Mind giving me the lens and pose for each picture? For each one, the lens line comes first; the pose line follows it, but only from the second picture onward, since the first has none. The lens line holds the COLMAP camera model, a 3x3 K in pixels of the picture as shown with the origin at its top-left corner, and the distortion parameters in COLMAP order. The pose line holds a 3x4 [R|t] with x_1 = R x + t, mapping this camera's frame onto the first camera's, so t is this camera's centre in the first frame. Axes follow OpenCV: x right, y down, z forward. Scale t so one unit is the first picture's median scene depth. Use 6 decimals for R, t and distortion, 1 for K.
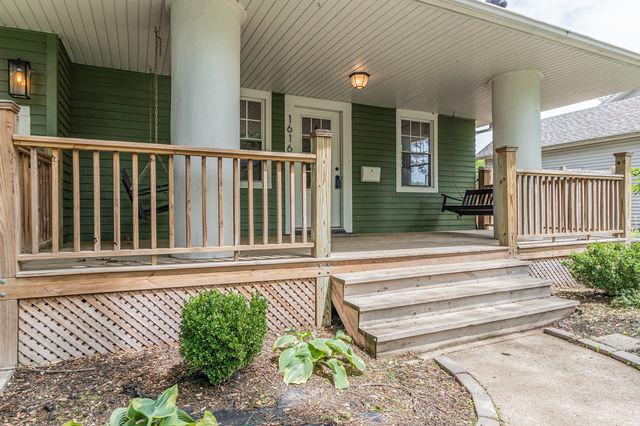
lens RADIAL K [[363.1, 0, 320.1], [0, 363.1, 210.7], [0, 0, 1]] dist [-0.008421, -0.003721]
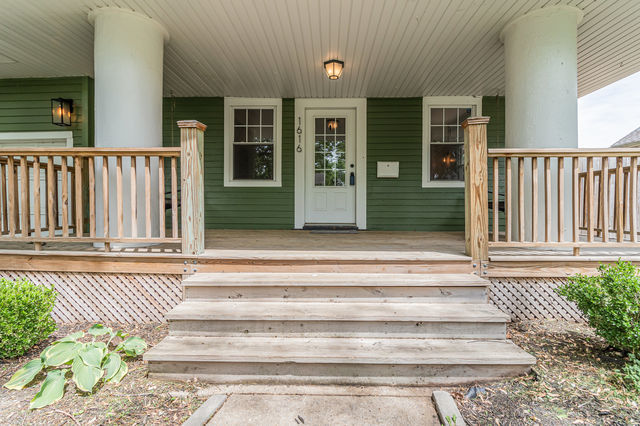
lens RADIAL K [[298.2, 0, 321.9], [0, 298.2, 210.7], [0, 0, 1]] dist [-0.007898, -0.000744]
pose [[0.901963, 0.007774, -0.431742, 0.507685], [-0.005034, 0.999959, 0.007489, 0.004633], [0.431783, -0.004581, 0.901966, 0.340722]]
